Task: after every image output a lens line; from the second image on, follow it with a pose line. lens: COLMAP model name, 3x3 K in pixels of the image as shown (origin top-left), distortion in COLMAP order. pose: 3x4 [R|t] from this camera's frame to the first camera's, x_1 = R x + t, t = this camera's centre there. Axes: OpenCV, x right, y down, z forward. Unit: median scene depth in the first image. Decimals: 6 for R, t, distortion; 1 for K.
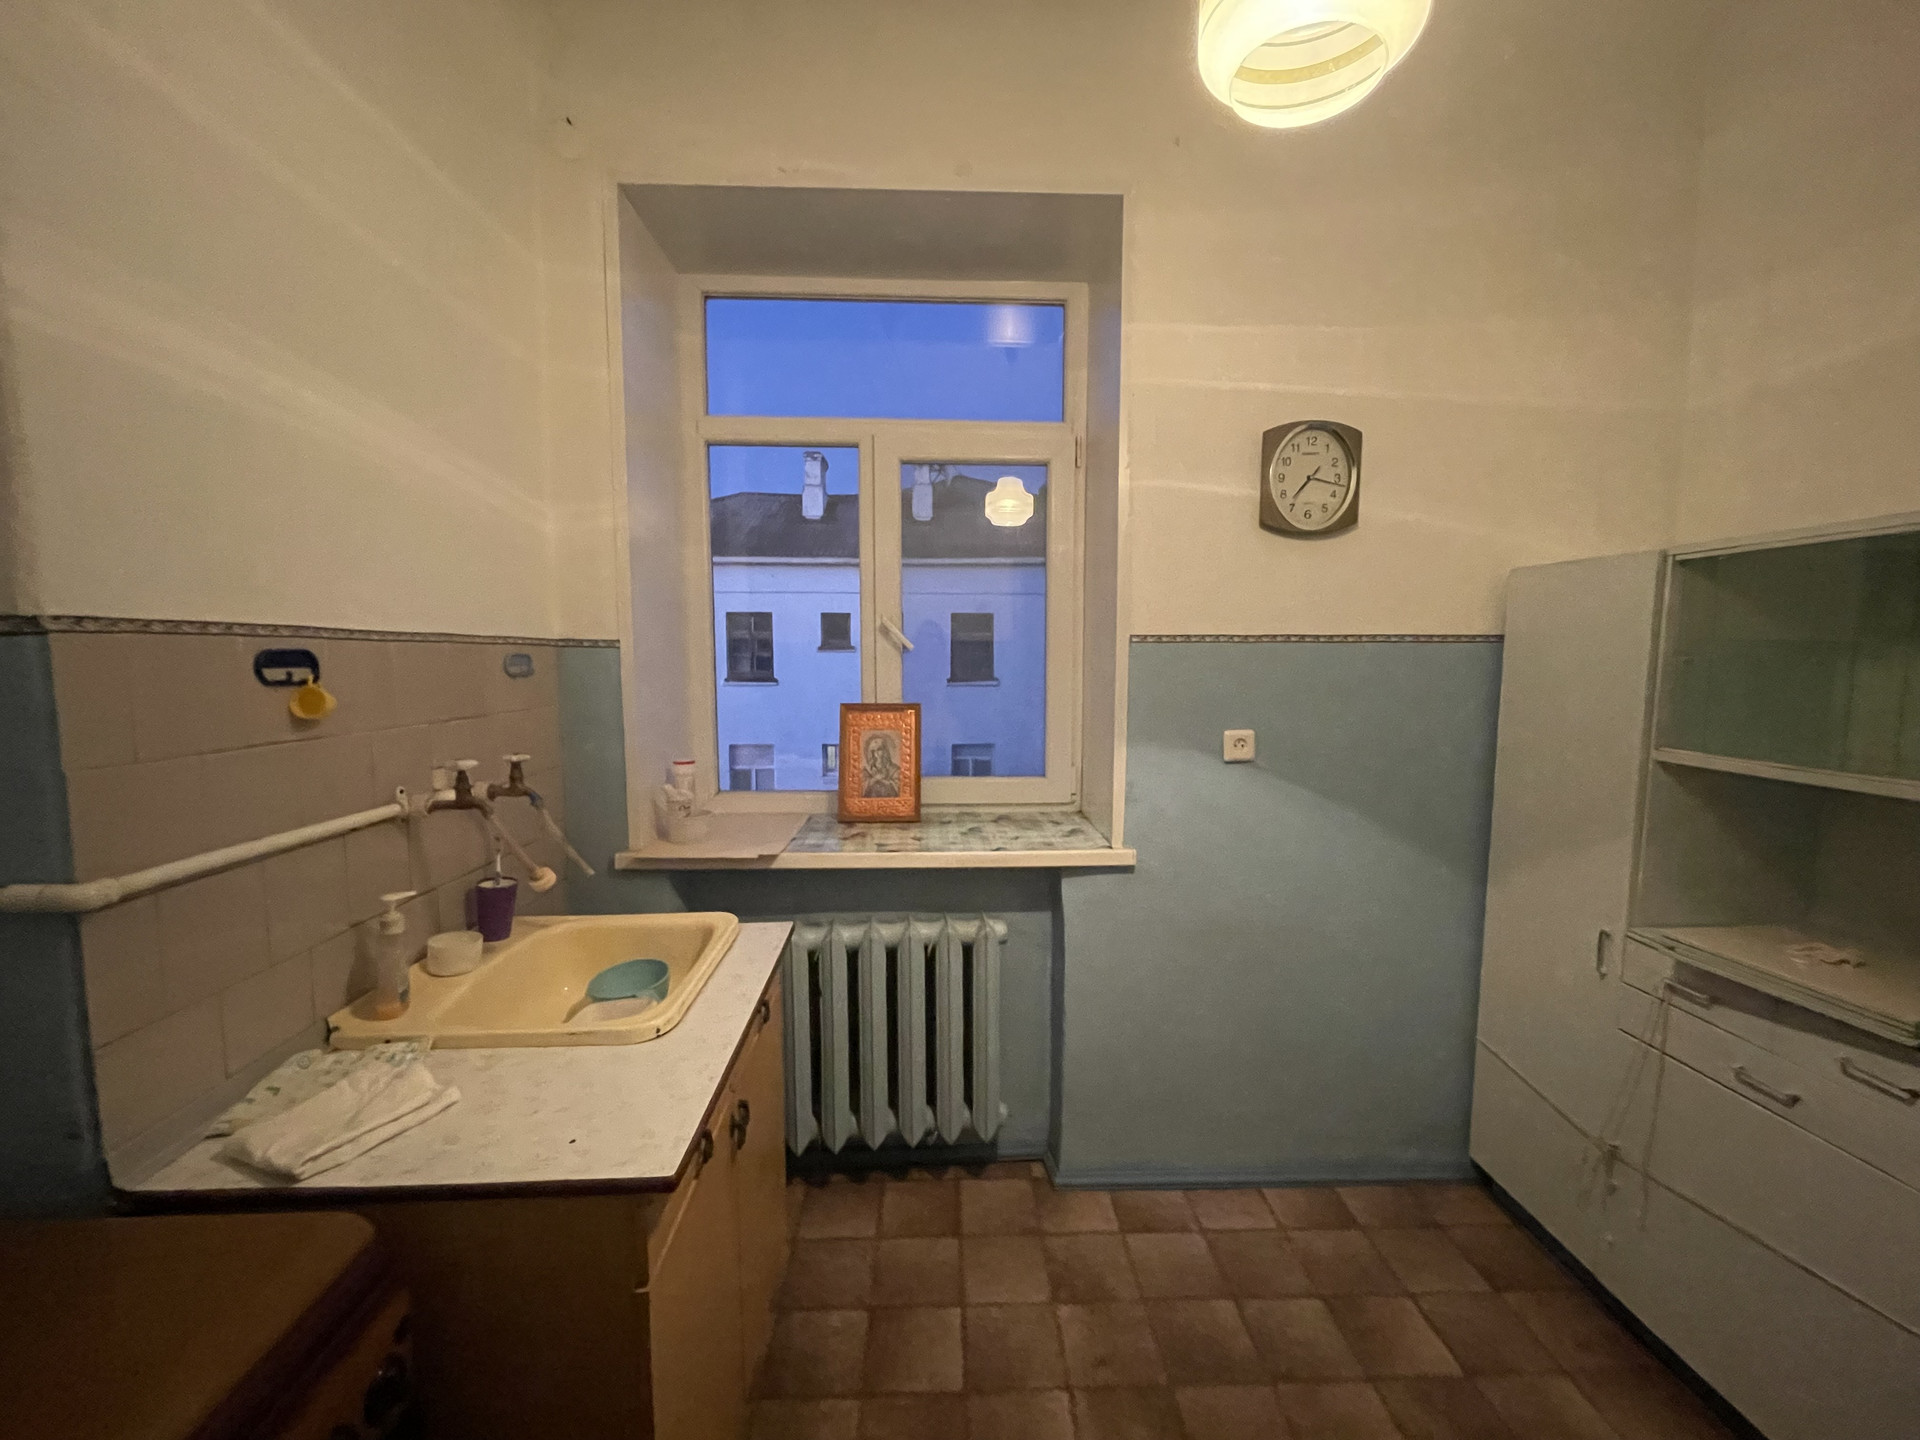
lens RADIAL K [[781.4, 0, 960.0], [0, 781.4, 720.0], [0, 0, 1]] dist [-0.002110, 0.000024]
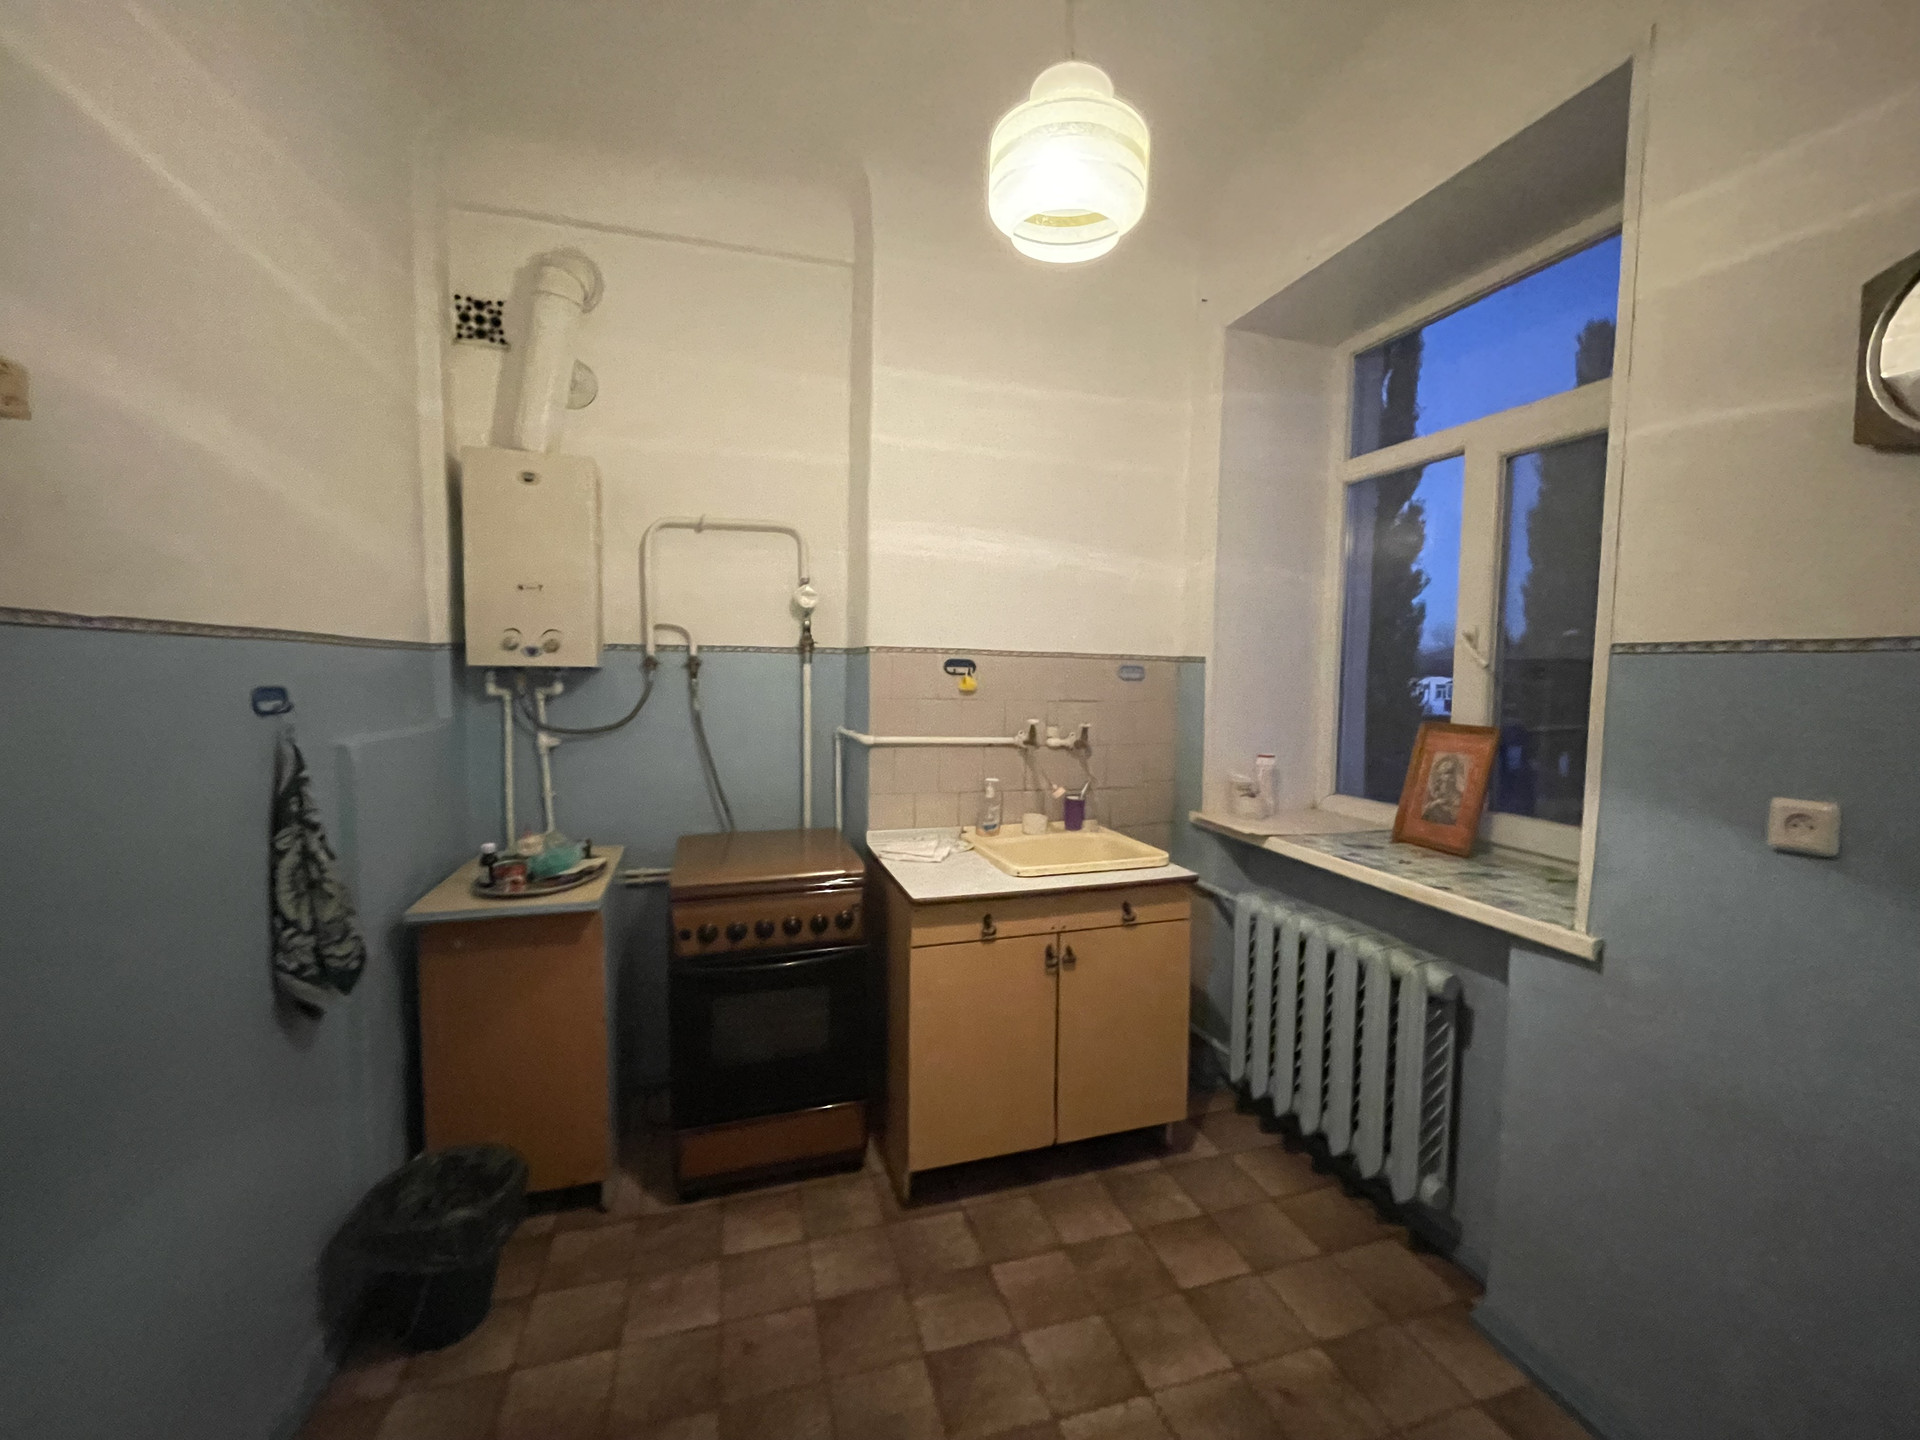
lens RADIAL K [[781.4, 0, 960.0], [0, 781.4, 720.0], [0, 0, 1]] dist [-0.002110, 0.000024]
pose [[0.258265, 0.069791, -0.963550, 0.780091], [-0.102984, 0.993693, 0.044371, -0.007927], [0.960569, 0.087770, 0.263824, 0.229908]]
